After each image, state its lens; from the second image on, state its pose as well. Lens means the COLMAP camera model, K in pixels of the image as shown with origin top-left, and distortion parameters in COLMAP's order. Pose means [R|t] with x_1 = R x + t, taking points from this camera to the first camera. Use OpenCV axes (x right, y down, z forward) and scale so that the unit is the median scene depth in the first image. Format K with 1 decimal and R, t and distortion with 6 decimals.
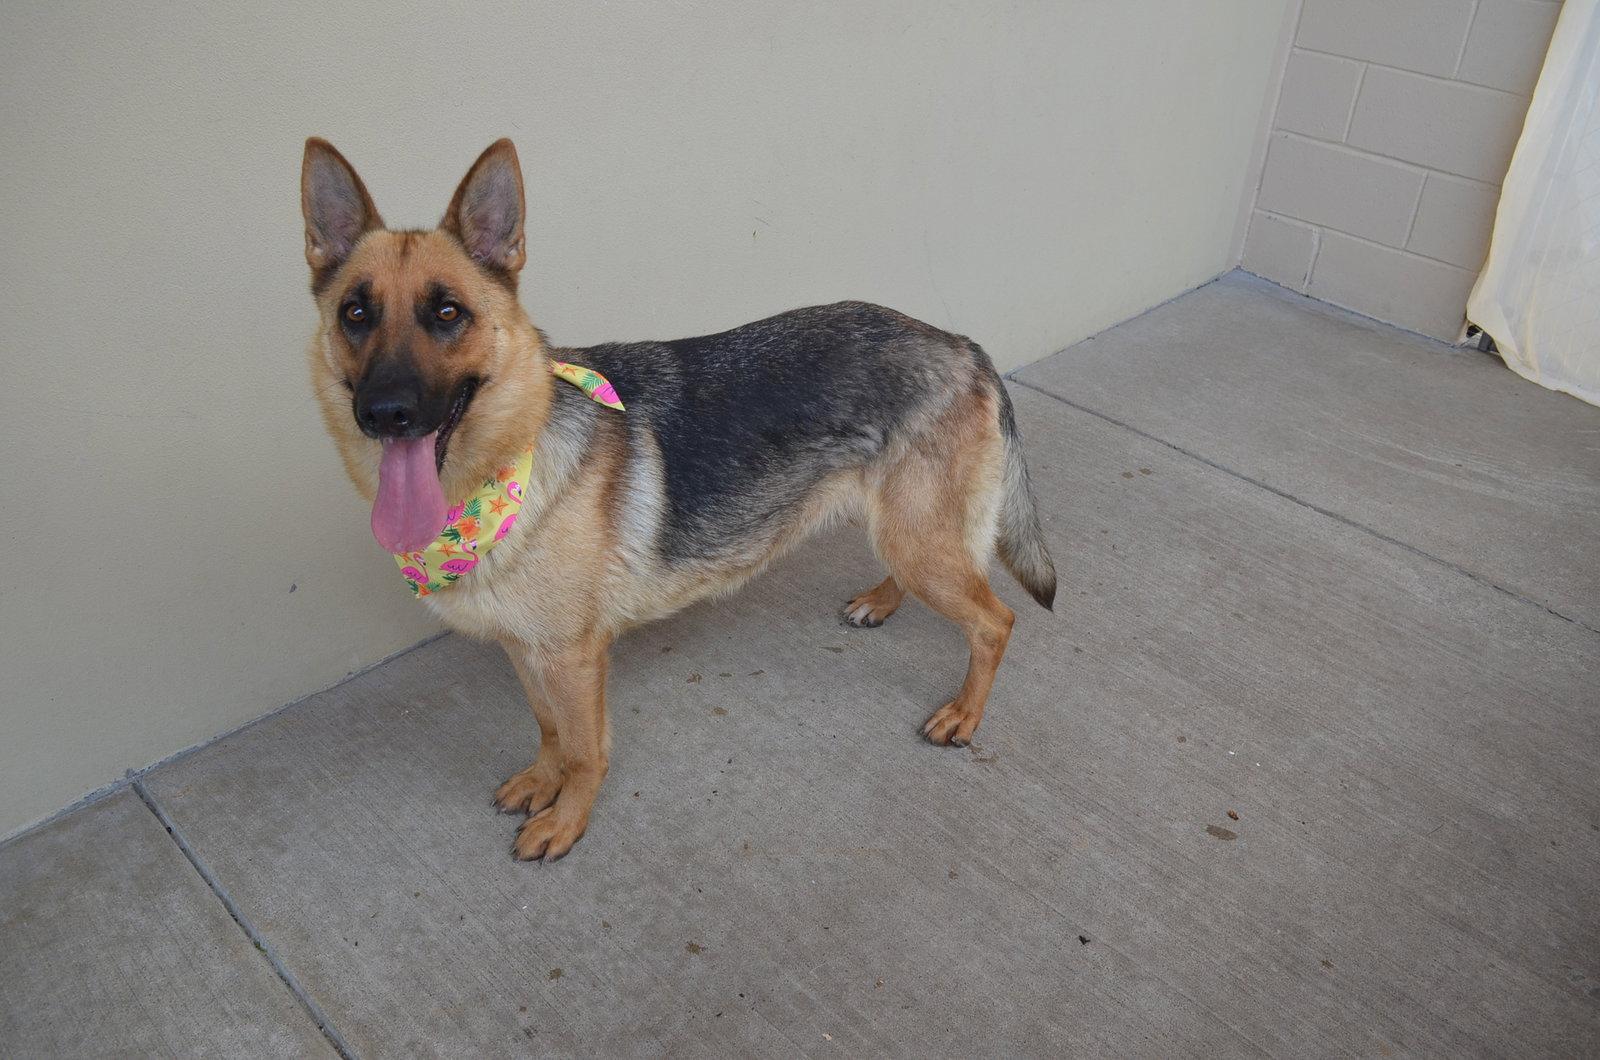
lens RADIAL K [[1260.3, 0, 805.5], [0, 1260.3, 535.3], [0, 0, 1]] dist [-0.085695, 0.013831]
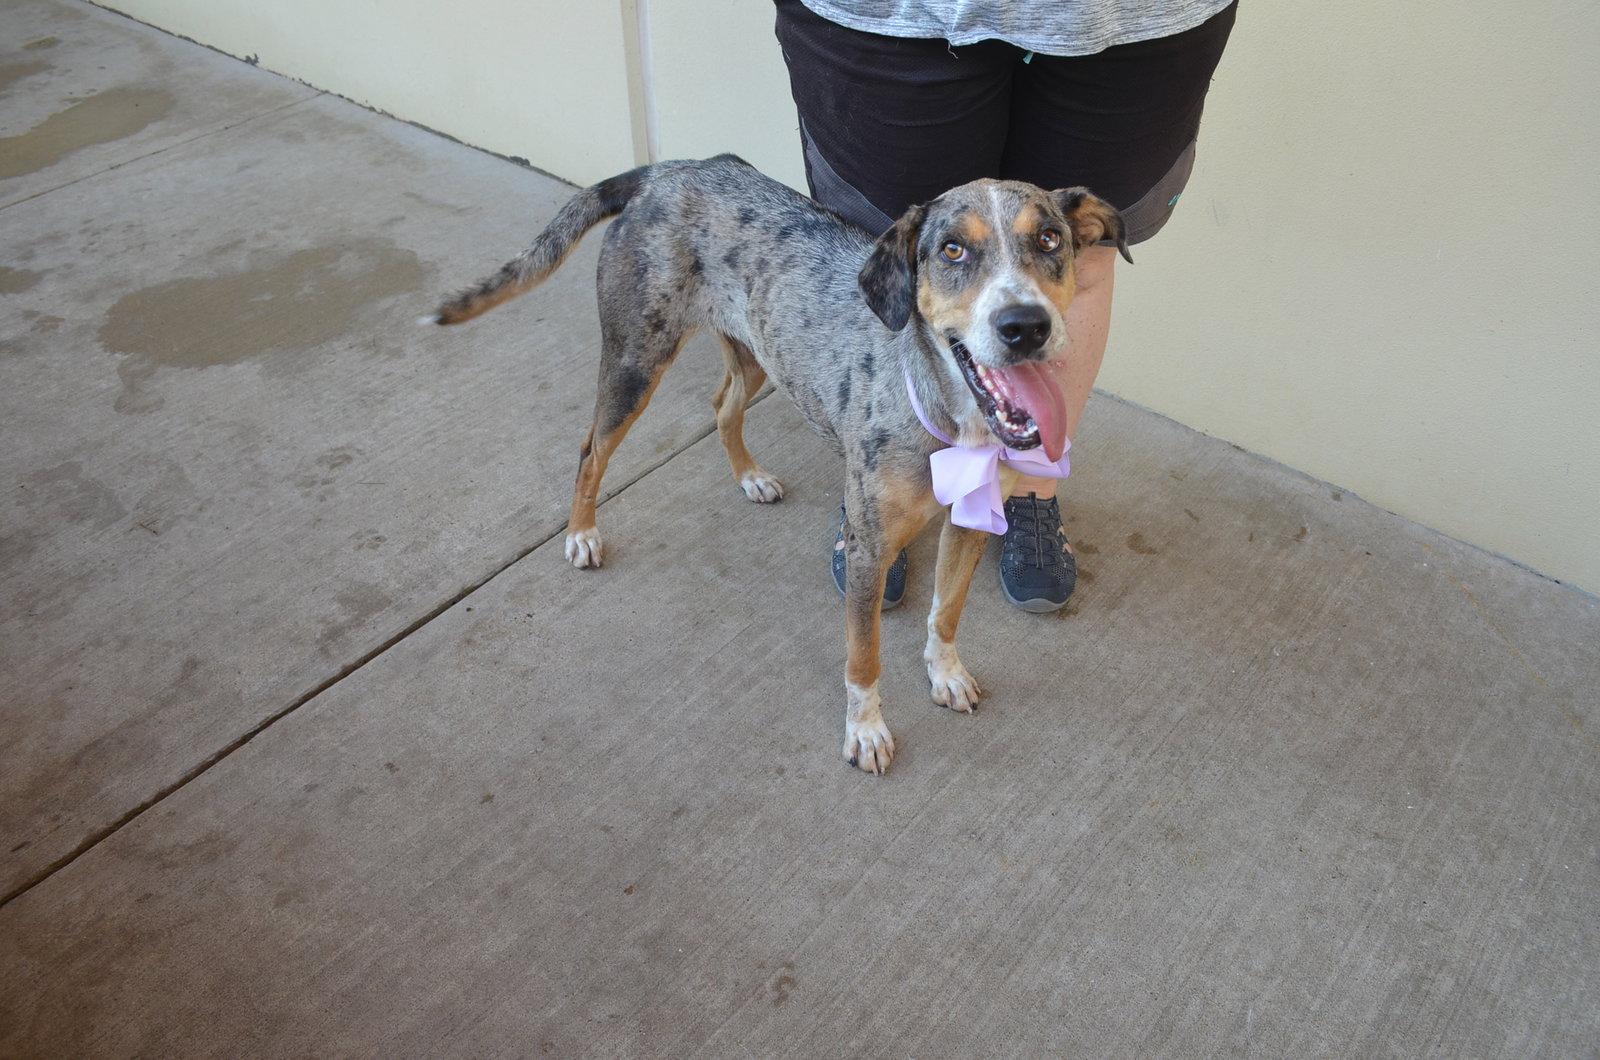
lens RADIAL K [[1260.3, 0, 809.8], [0, 1260.3, 535.5], [0, 0, 1]] dist [-0.085695, 0.013831]
pose [[0.076202, 0.592971, -0.801610, 0.716022], [-0.531542, 0.704344, 0.470492, -0.234271], [0.843597, 0.390236, 0.368862, 0.437771]]
